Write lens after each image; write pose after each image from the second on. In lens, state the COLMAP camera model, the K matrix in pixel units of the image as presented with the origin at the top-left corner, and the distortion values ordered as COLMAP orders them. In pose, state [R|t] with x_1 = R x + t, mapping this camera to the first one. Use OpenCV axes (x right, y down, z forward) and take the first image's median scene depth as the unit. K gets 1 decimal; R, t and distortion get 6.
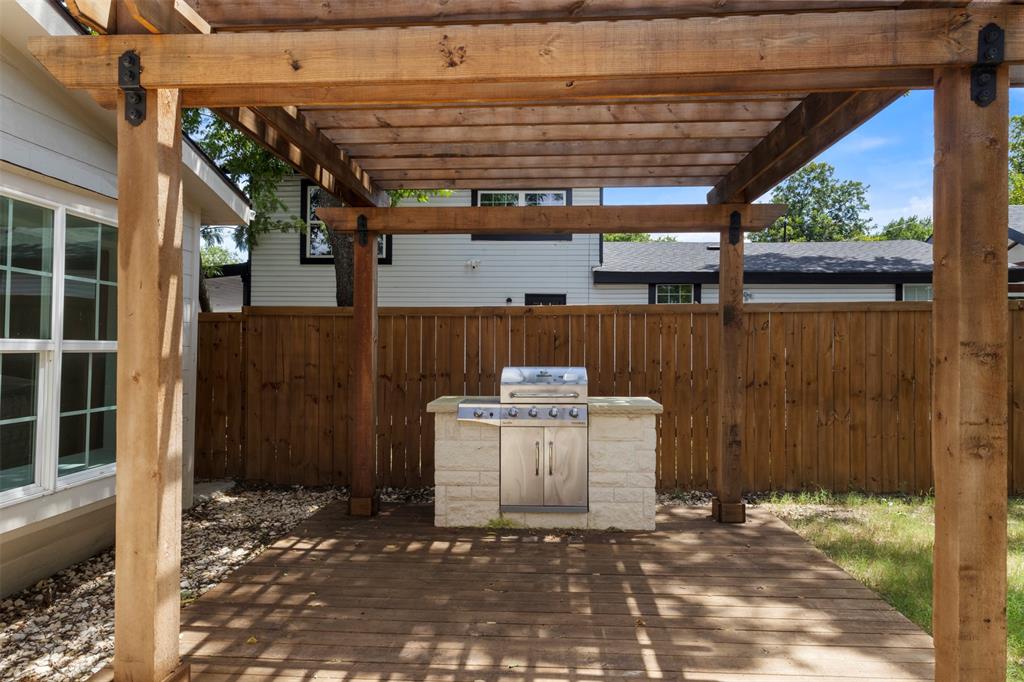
lens RADIAL K [[659.1, 0, 513.9], [0, 659.1, 343.3], [0, 0, 1]] dist [0.011434, -0.001539]
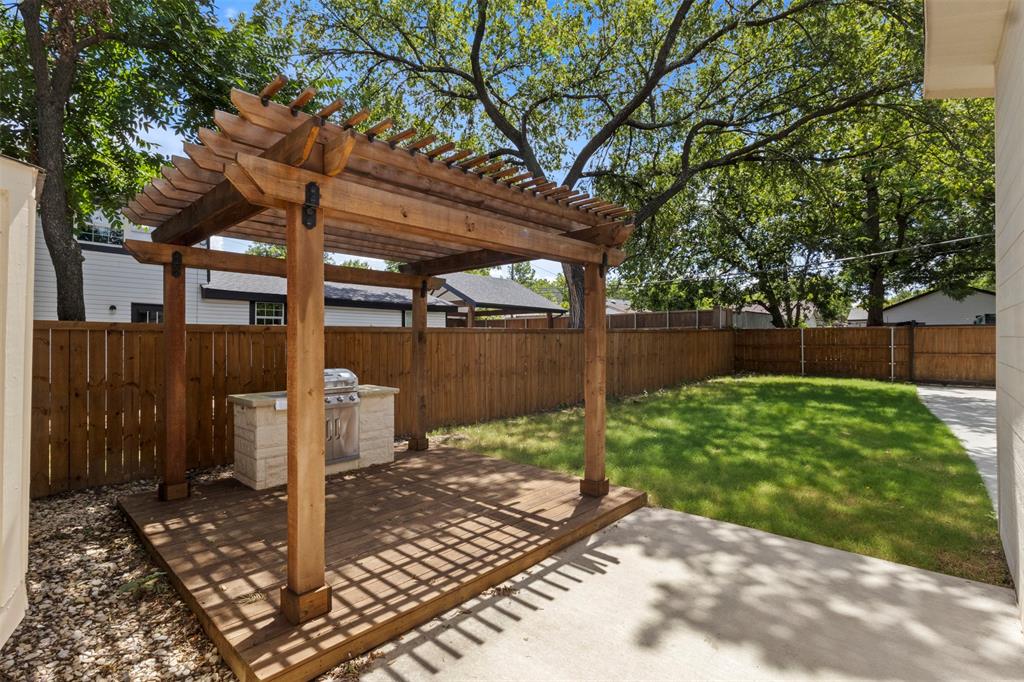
lens RADIAL K [[478.2, 0, 506.5], [0, 478.2, 340.7], [0, 0, 1]] dist [0.001916, 0.001230]
pose [[0.643724, -0.001801, 0.765256, -0.668359], [0.000421, 0.999998, 0.001999, -0.041747], [-0.765258, -0.000965, 0.643723, -0.040974]]
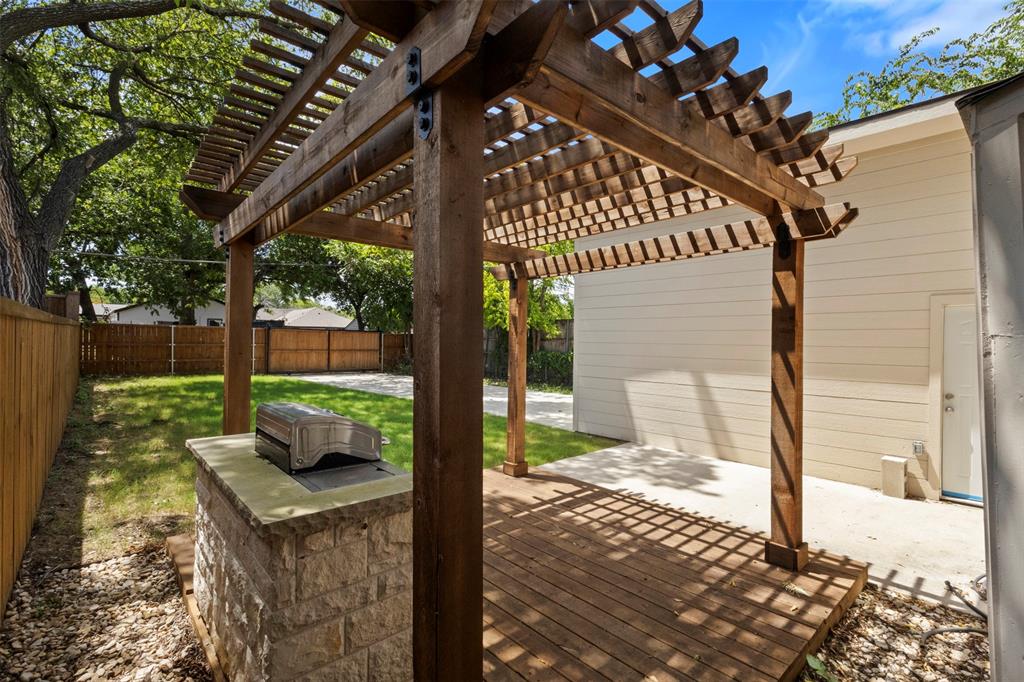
lens RADIAL K [[478.2, 0, 508.7], [0, 478.2, 341.1], [0, 0, 1]] dist [0.001916, 0.001230]
pose [[-0.710735, -0.009094, 0.703401, -0.575657], [-0.017462, 0.999836, -0.004718, -0.038479], [-0.703243, -0.015636, -0.710777, 1.551711]]
